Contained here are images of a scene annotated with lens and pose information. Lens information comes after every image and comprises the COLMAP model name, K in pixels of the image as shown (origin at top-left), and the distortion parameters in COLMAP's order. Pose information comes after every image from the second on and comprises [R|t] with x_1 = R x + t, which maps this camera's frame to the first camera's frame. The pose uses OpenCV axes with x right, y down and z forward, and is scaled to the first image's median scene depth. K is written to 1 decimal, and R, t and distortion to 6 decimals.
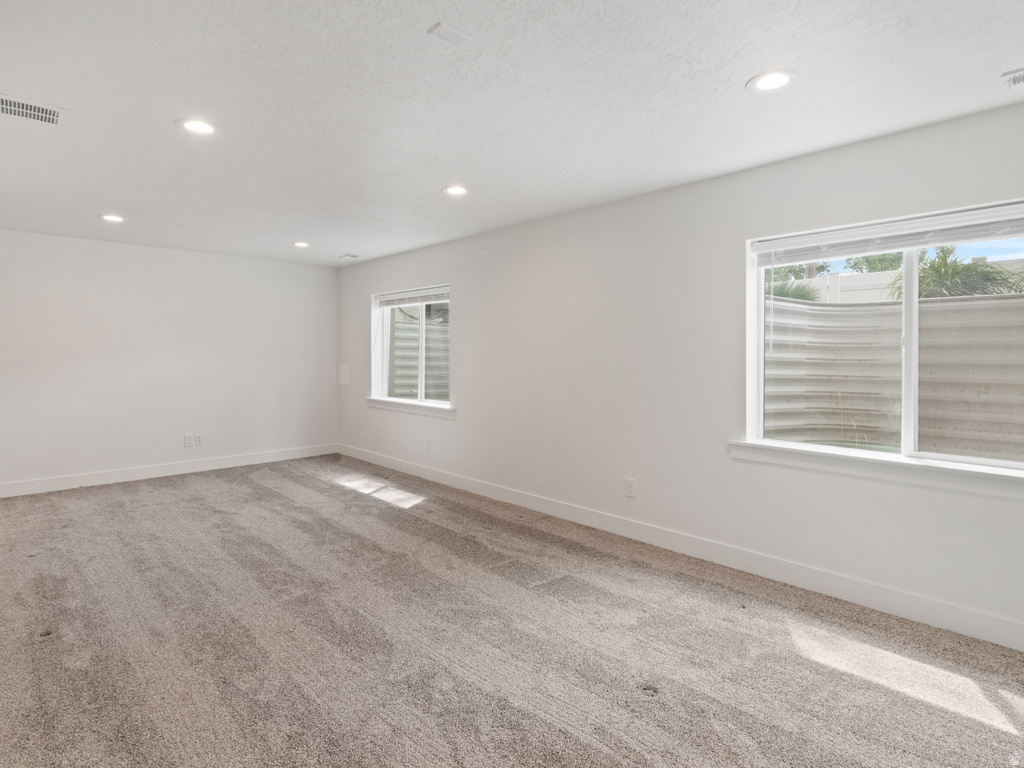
lens RADIAL K [[540.6, 0, 533.0], [0, 540.6, 371.4], [0, 0, 1]] dist [0.001340, -0.000087]
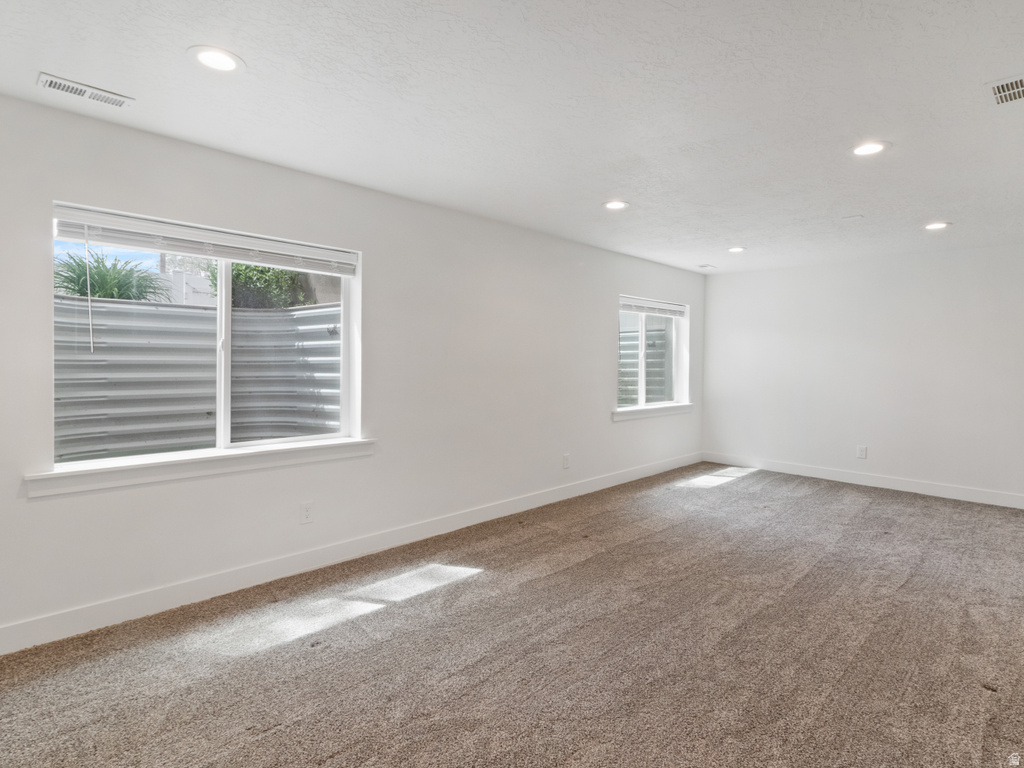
lens RADIAL K [[550.1, 0, 512.0], [0, 550.1, 384.0], [0, 0, 1]] dist [-0.002374, -0.000929]
pose [[-0.000909, -0.047983, 0.998848, -0.547493], [0.025209, 0.998530, 0.047991, -0.019247], [-0.999682, 0.025224, 0.000302, 0.535320]]
